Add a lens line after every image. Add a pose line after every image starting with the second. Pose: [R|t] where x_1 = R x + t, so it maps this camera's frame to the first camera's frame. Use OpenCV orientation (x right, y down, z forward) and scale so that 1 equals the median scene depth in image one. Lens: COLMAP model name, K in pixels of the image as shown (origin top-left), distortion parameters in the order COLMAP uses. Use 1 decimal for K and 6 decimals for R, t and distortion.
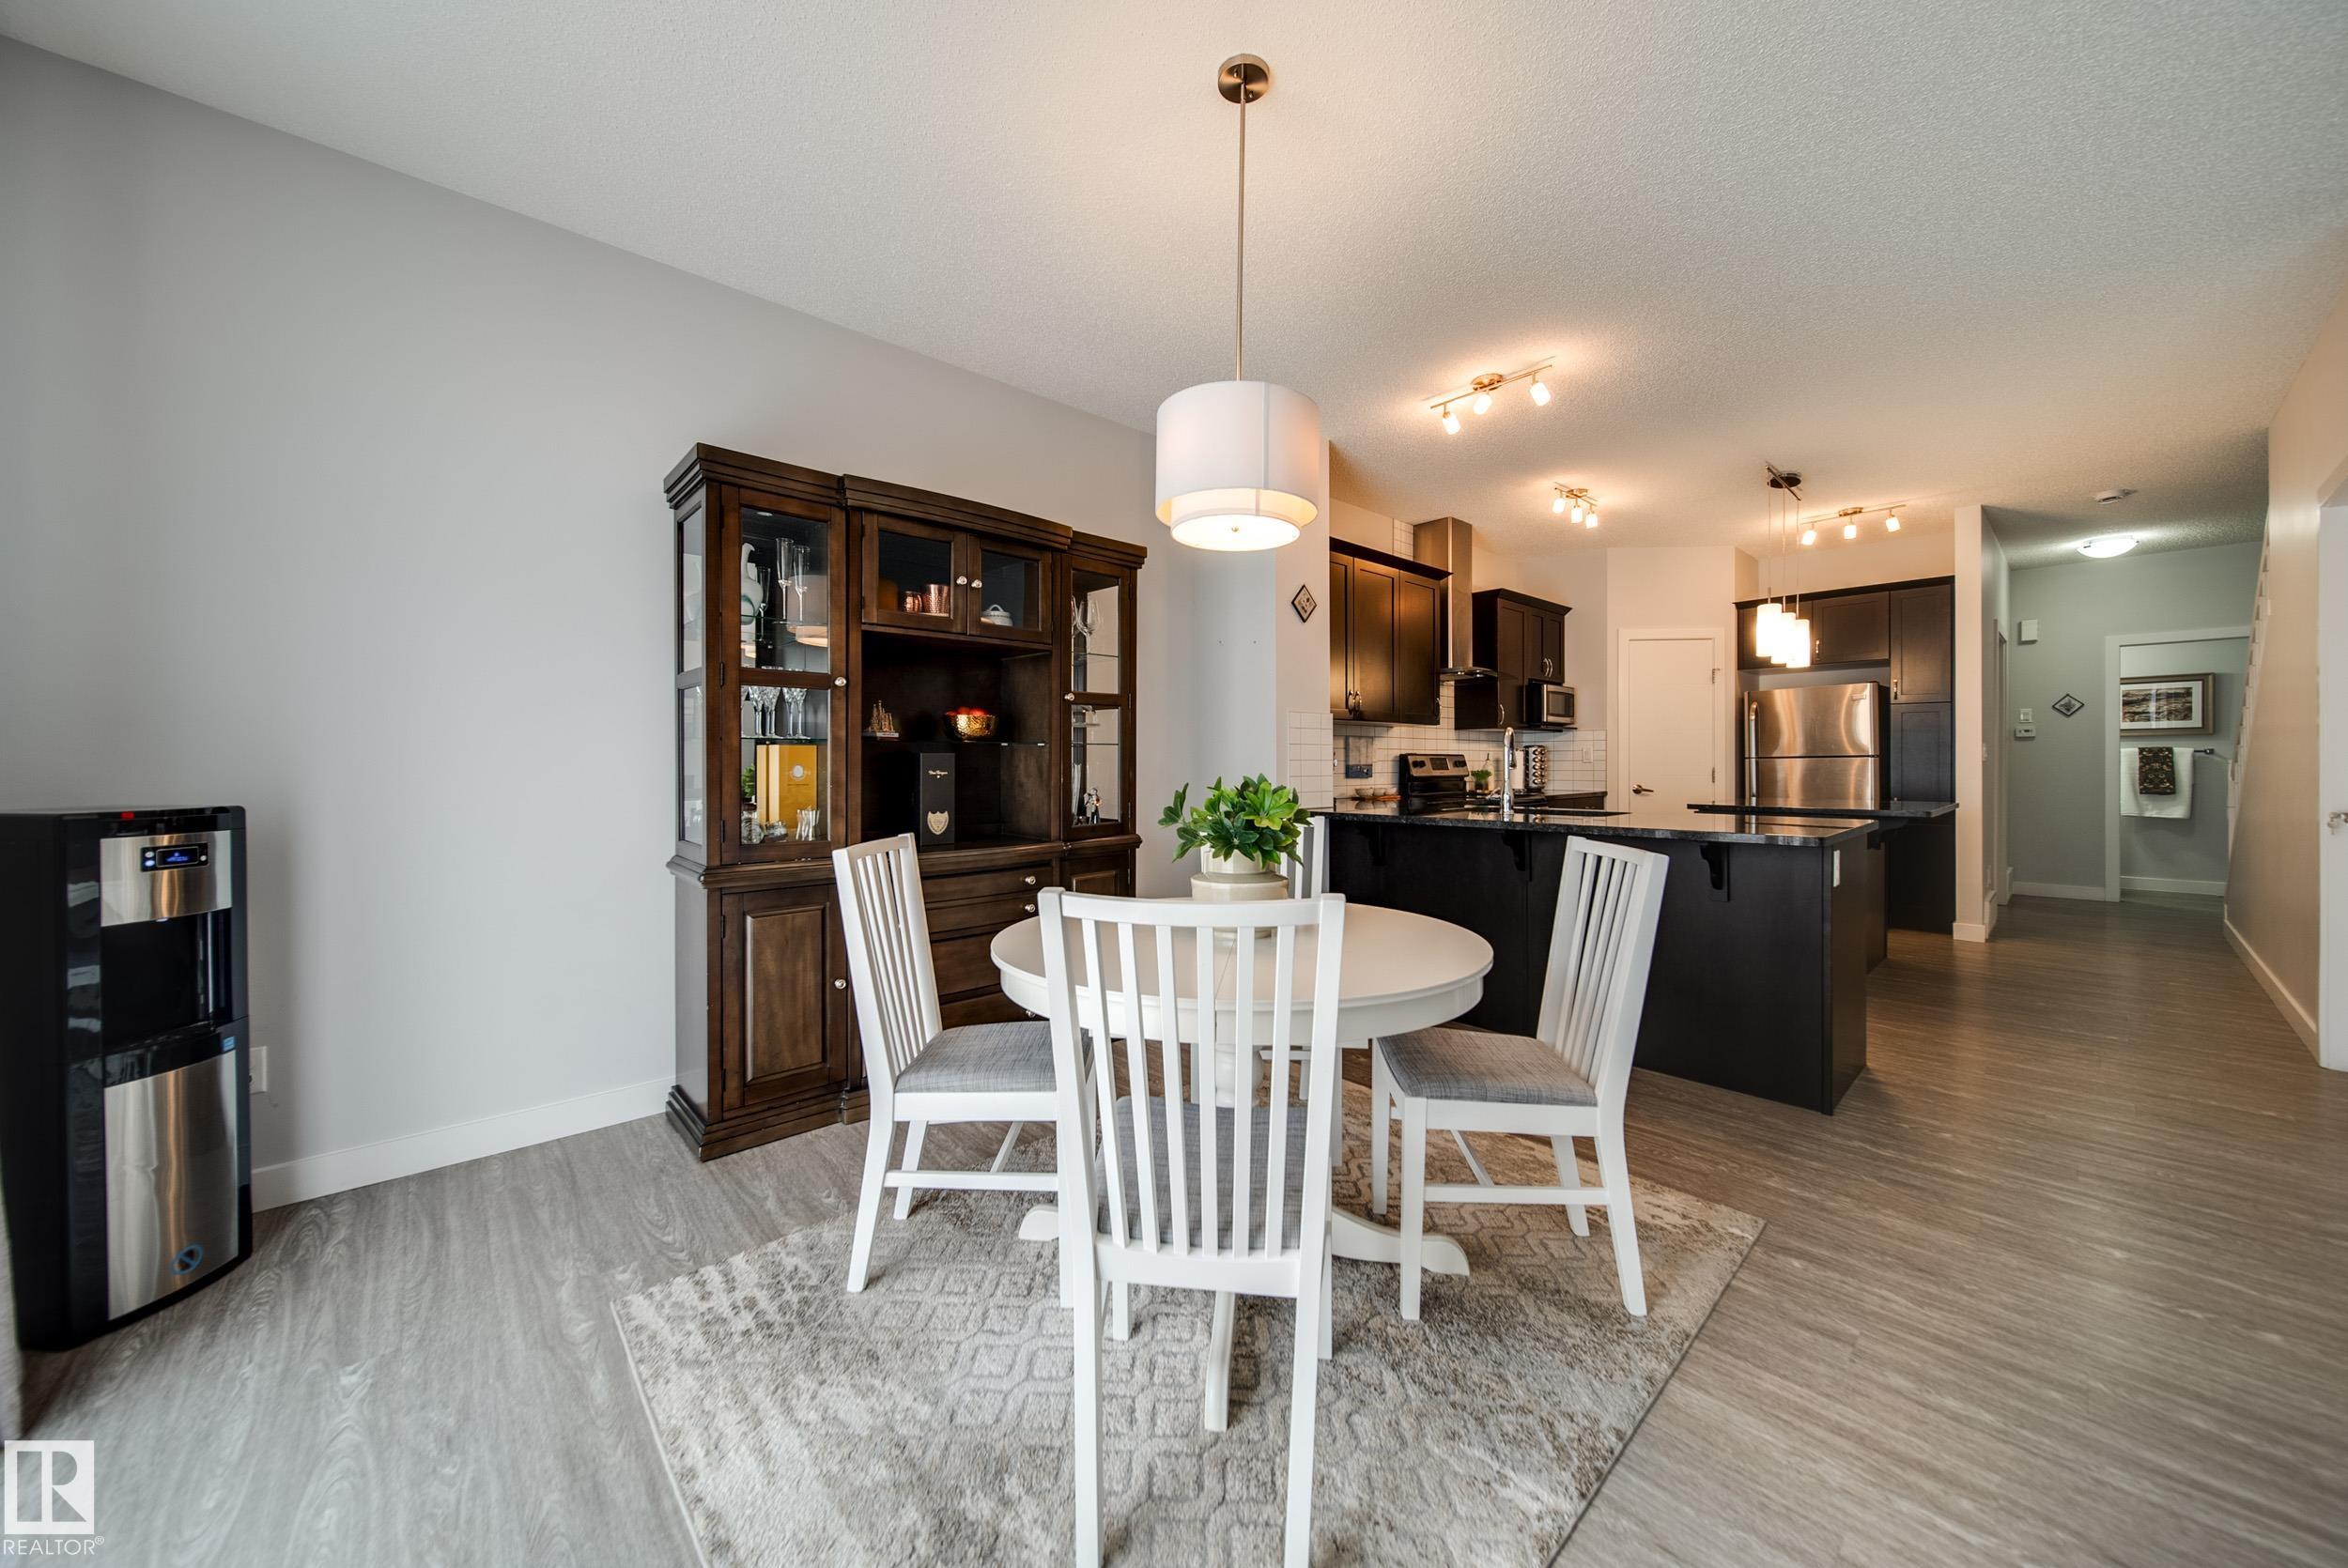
lens RADIAL K [[842.9, 0, 1180.4], [0, 842.9, 778.8], [0, 0, 1]] dist [0.007226, -0.000531]
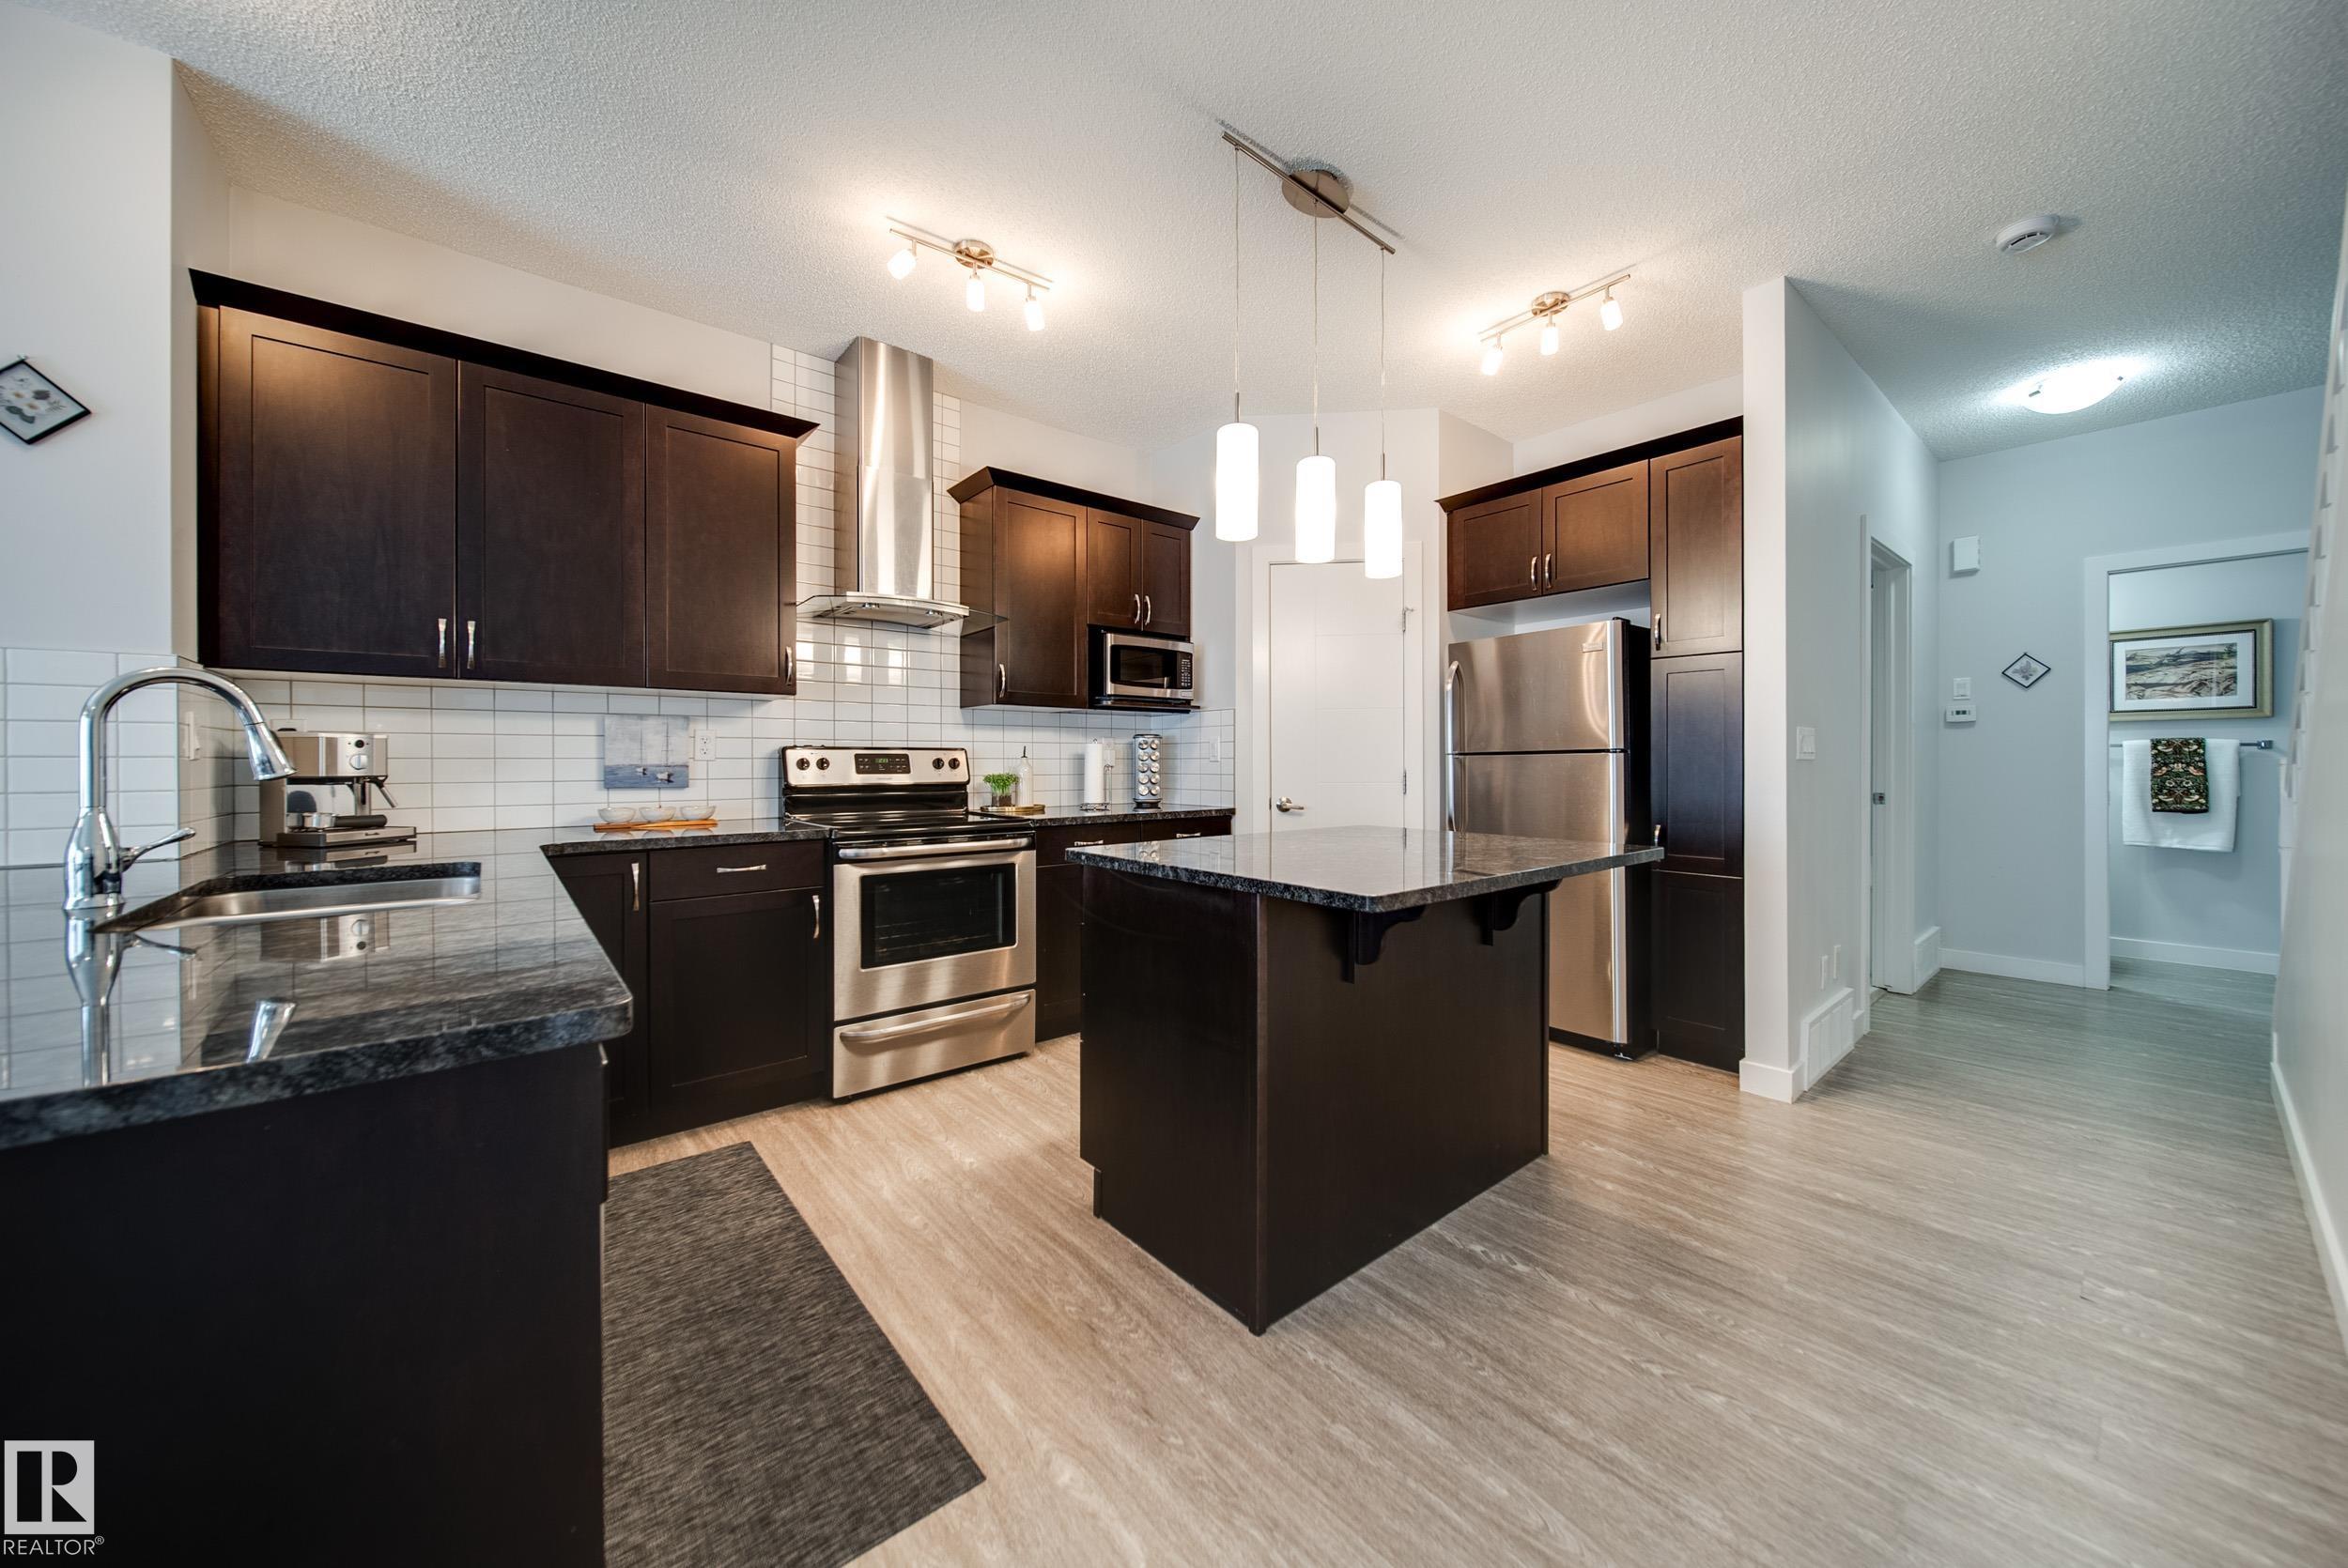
lens RADIAL K [[842.9, 0, 1187.0], [0, 842.9, 771.4], [0, 0, 1]] dist [0.007226, -0.000531]
pose [[0.999141, 0.001346, -0.041422, 0.461964], [-0.001560, 0.999986, -0.005124, -0.008454], [0.041414, 0.005184, 0.999129, 0.356108]]
